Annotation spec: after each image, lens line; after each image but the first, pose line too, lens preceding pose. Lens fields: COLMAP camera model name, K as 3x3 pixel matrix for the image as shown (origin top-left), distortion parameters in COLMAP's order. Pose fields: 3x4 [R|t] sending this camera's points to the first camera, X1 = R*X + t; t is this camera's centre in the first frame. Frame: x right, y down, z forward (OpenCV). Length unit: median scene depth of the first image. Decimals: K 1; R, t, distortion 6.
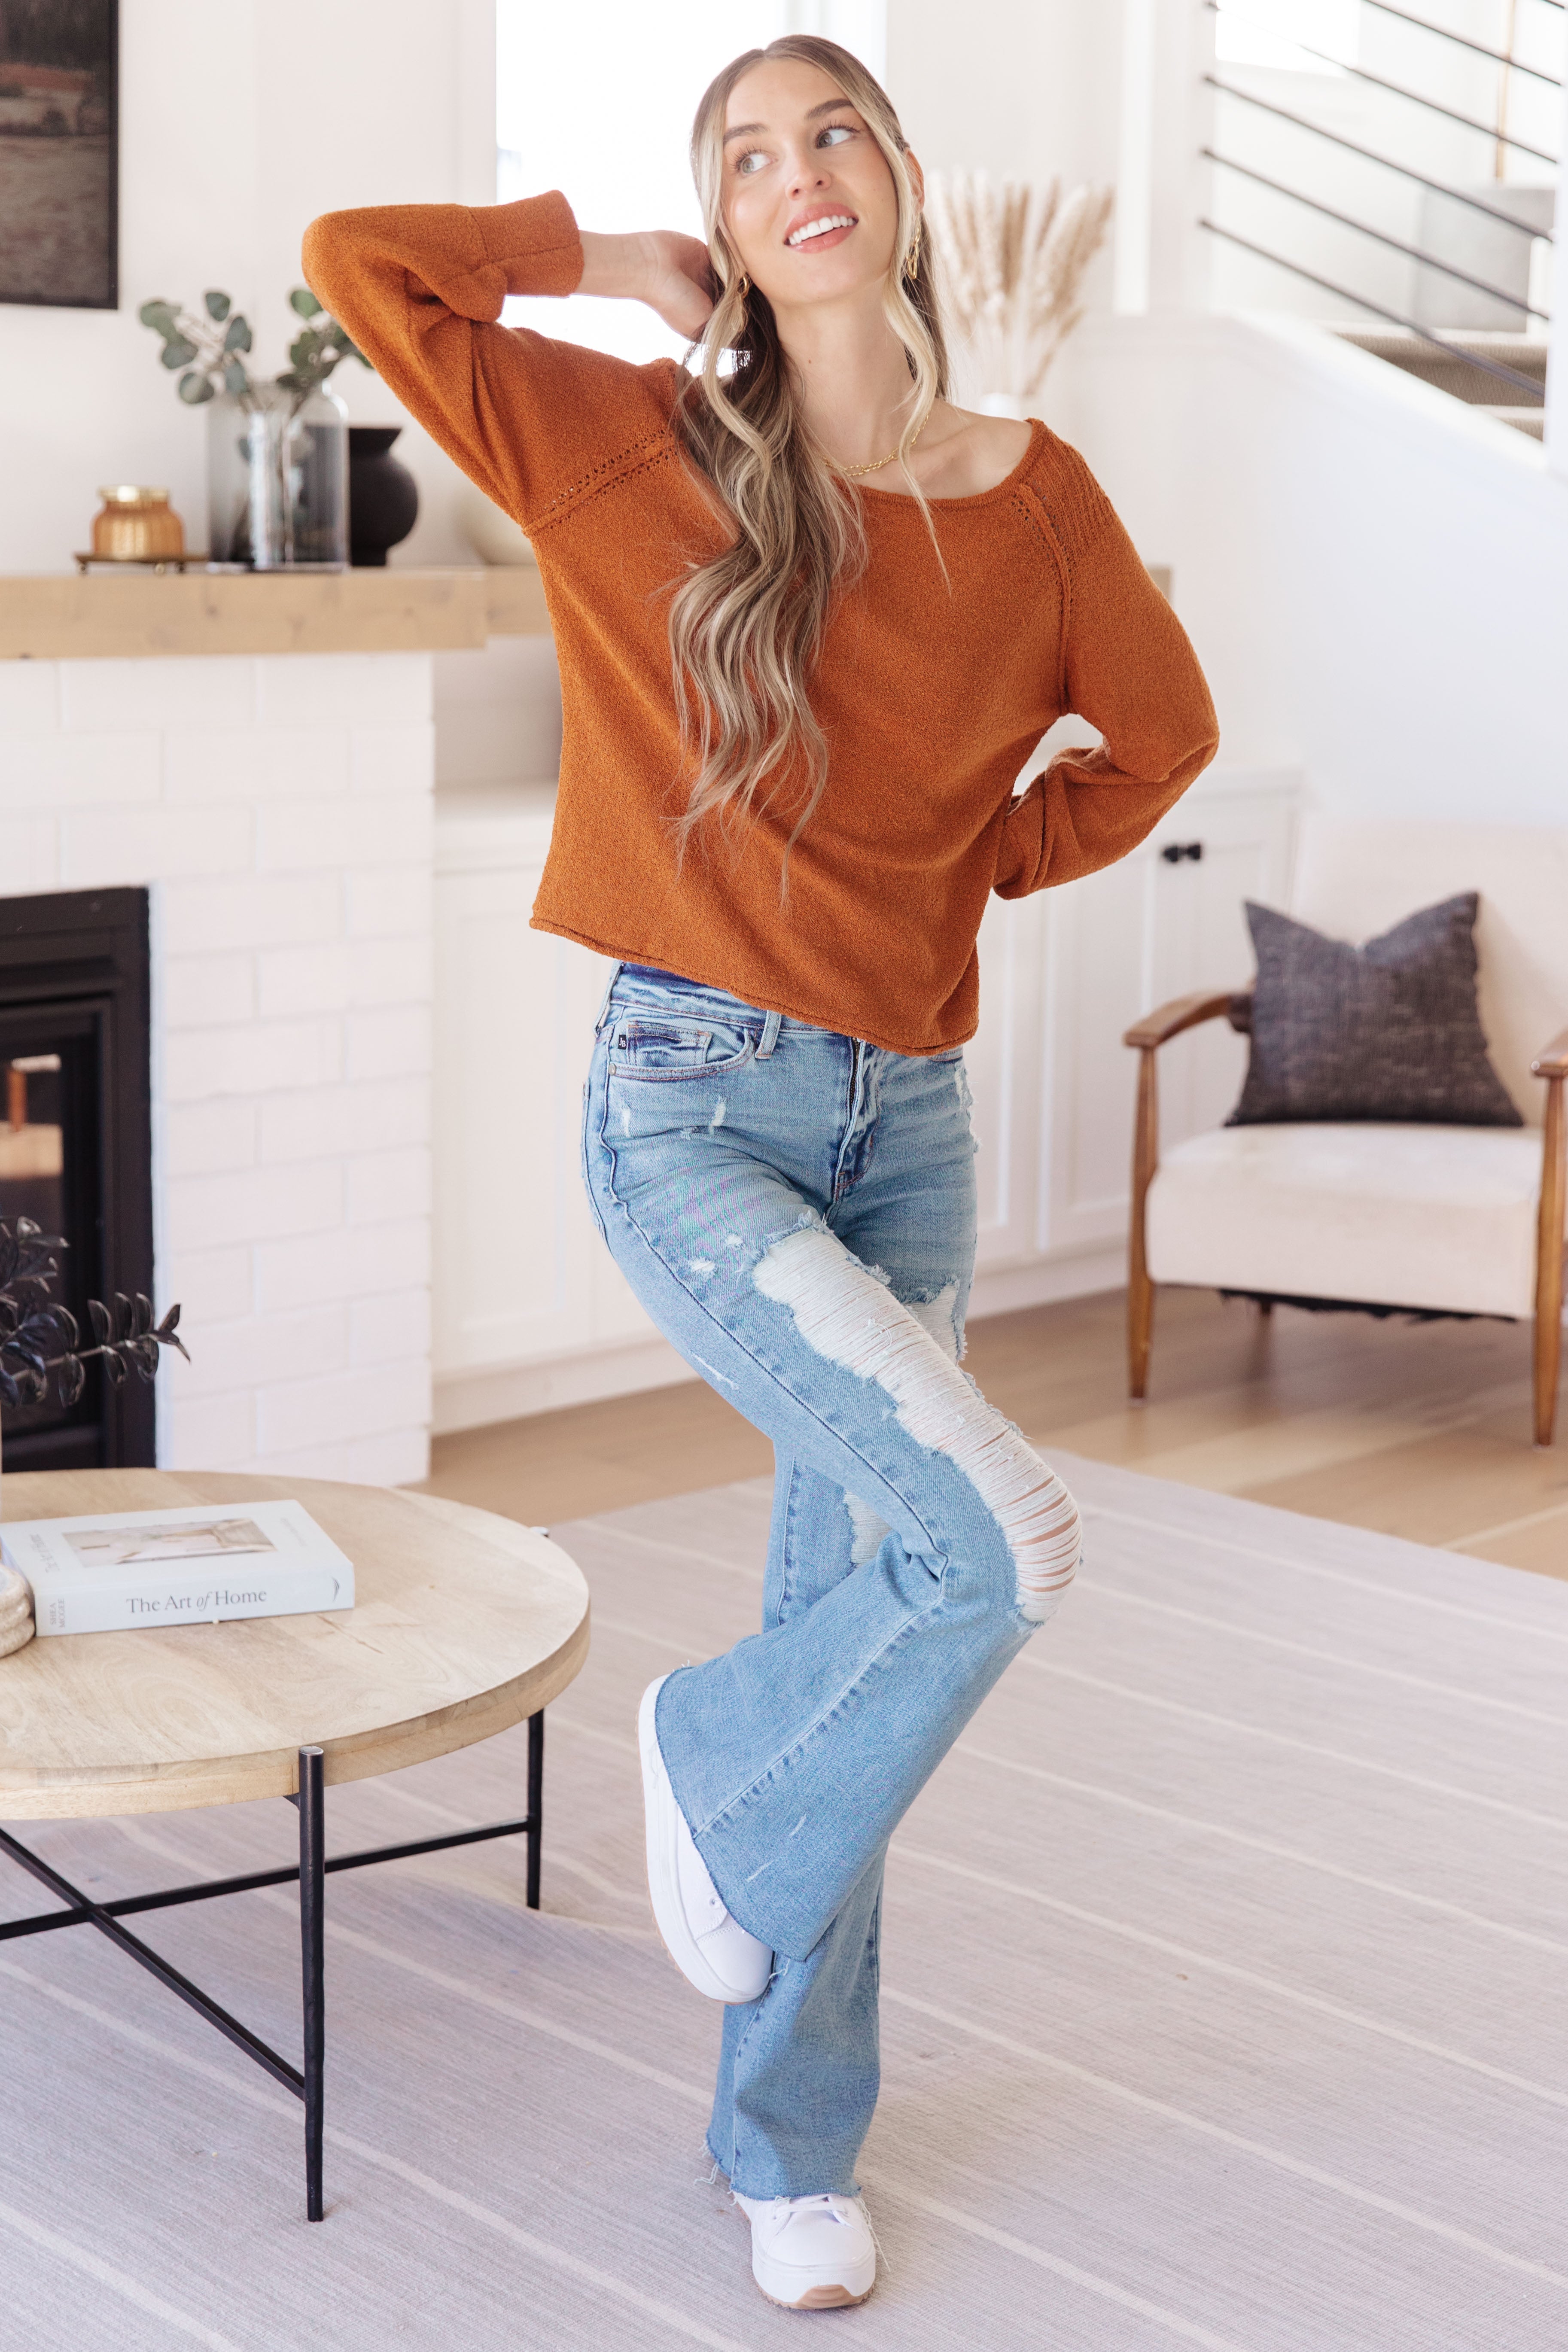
lens RADIAL K [[3787.7, 0, 784.0], [0, 3787.7, 1176.0], [0, 0, 1]] dist [0.012467, -0.075681]
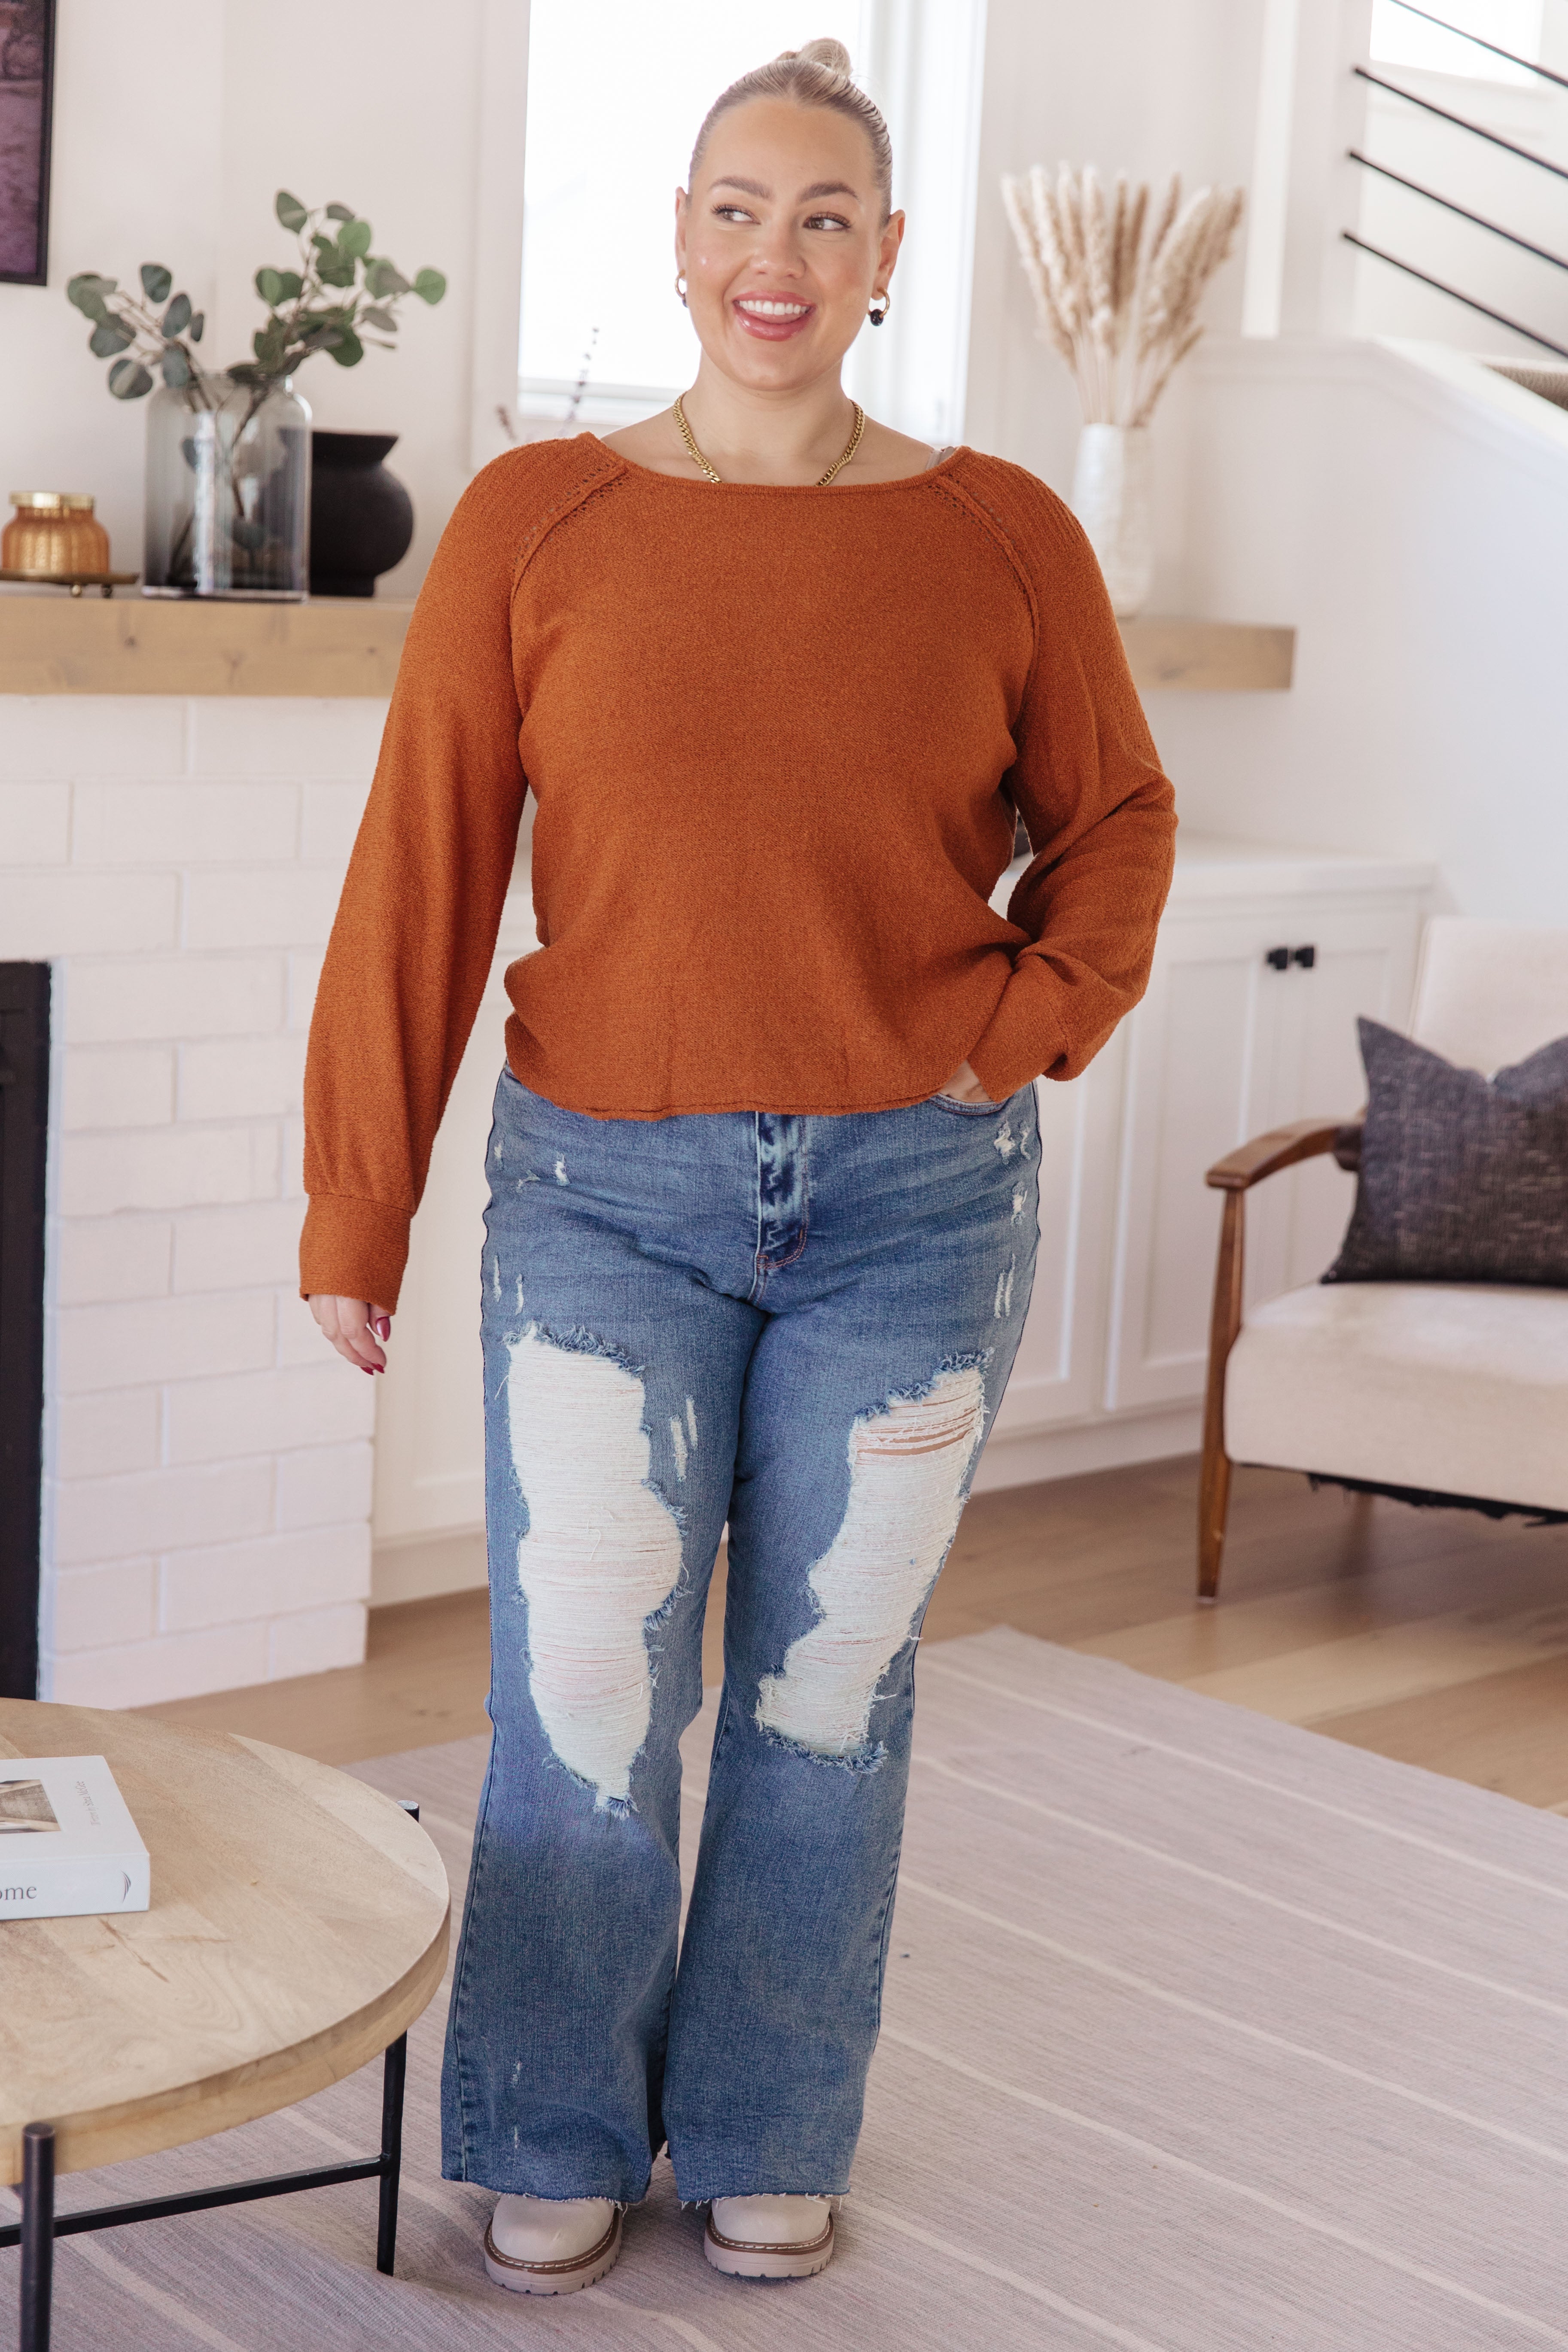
lens RADIAL K [[3787.7, 0, 784.0], [0, 3787.7, 1176.0], [0, 0, 1]] dist [0.012467, -0.075681]
pose [[0.998235, 0.042181, -0.041802, 0.029888], [-0.042574, 0.999057, -0.008556, -0.024977], [0.041402, 0.010321, 0.999089, 0.139816]]
